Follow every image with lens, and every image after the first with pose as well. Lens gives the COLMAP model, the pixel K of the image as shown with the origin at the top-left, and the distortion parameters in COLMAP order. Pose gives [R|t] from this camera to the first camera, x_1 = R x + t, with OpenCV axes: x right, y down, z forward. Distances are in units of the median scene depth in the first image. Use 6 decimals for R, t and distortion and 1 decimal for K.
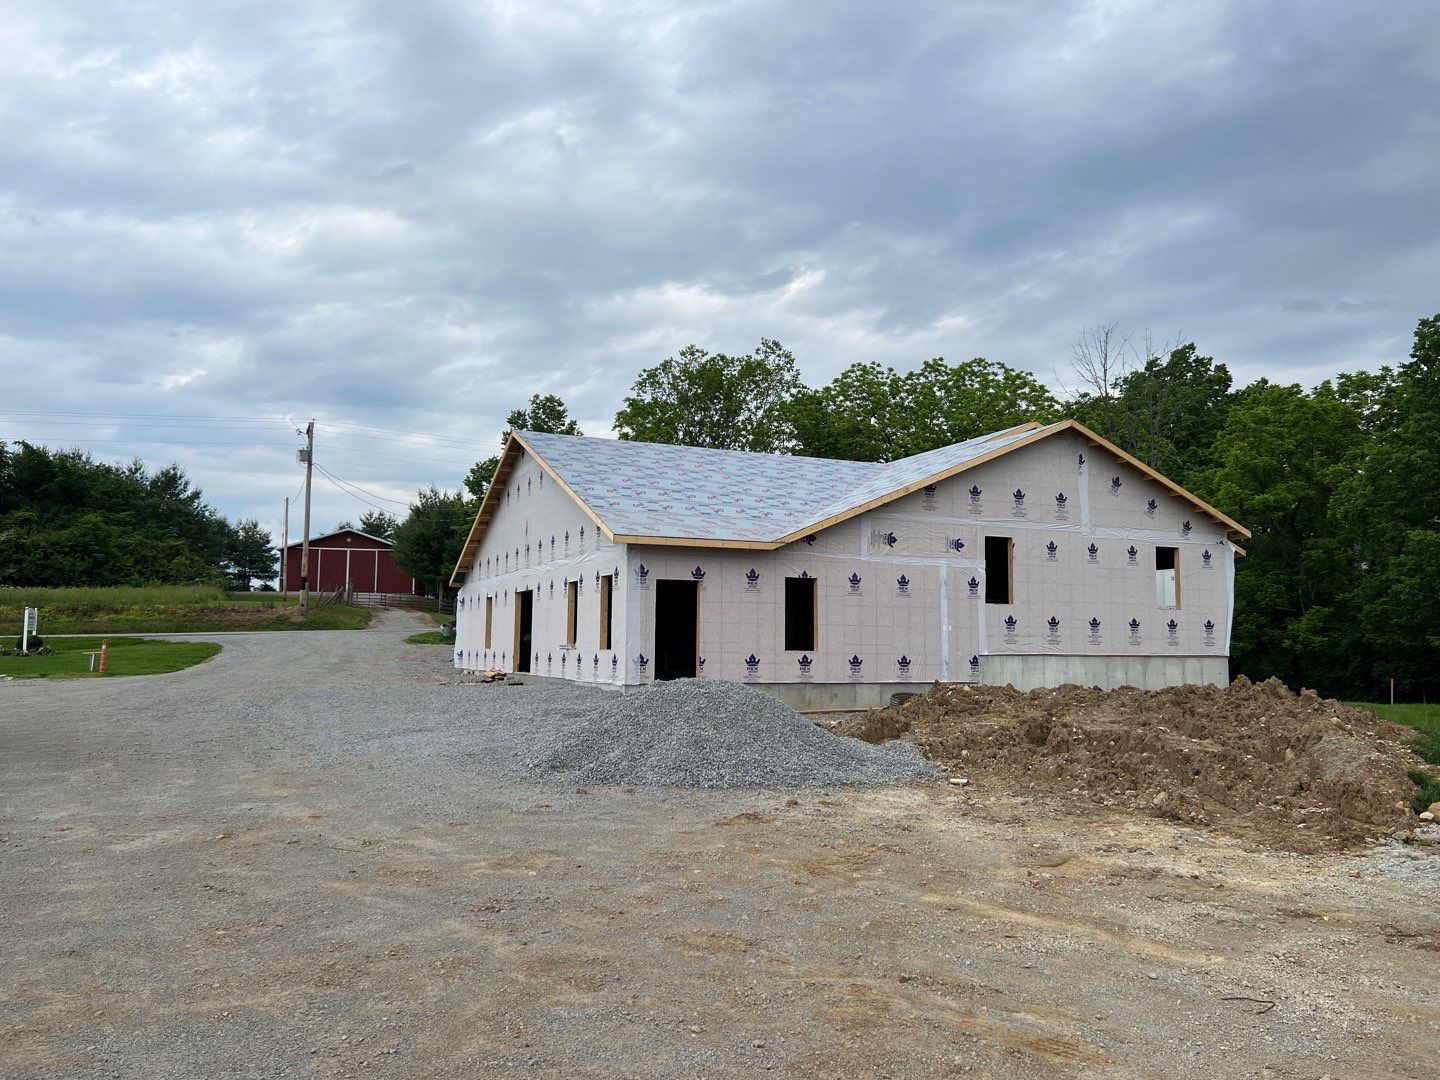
lens RADIAL K [[958.4, 0, 720.0], [0, 958.4, 540.0], [0, 0, 1]] dist [0.054512, -0.062914]
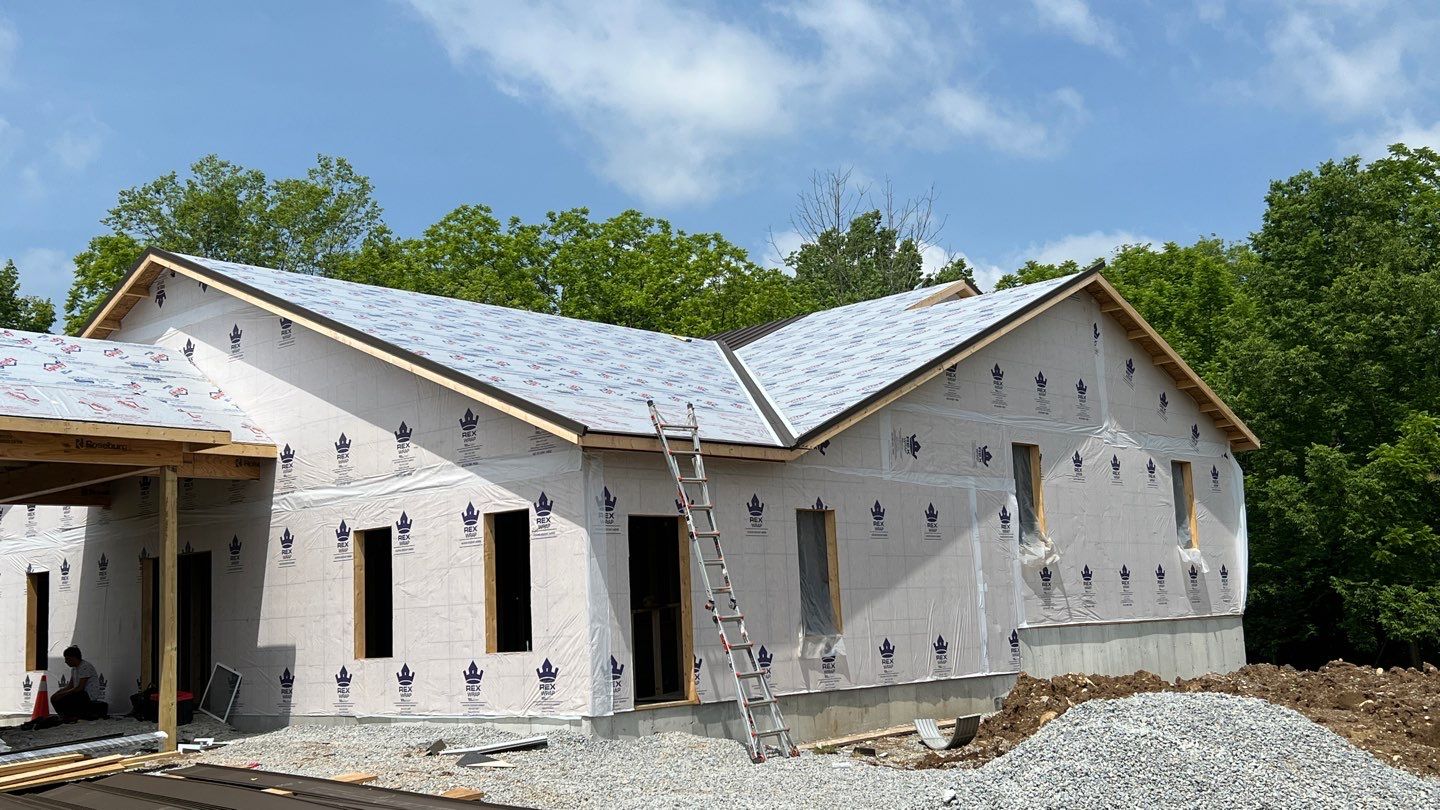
lens RADIAL K [[1401.4, 0, 720.0], [0, 1401.4, 405.0], [0, 0, 1]] dist [0.109138, -0.291934]
pose [[0.925169, 0.008490, 0.379462, -0.269070], [0.011240, 0.998698, -0.049751, 0.016167], [-0.379390, 0.050293, 0.923869, 0.208017]]
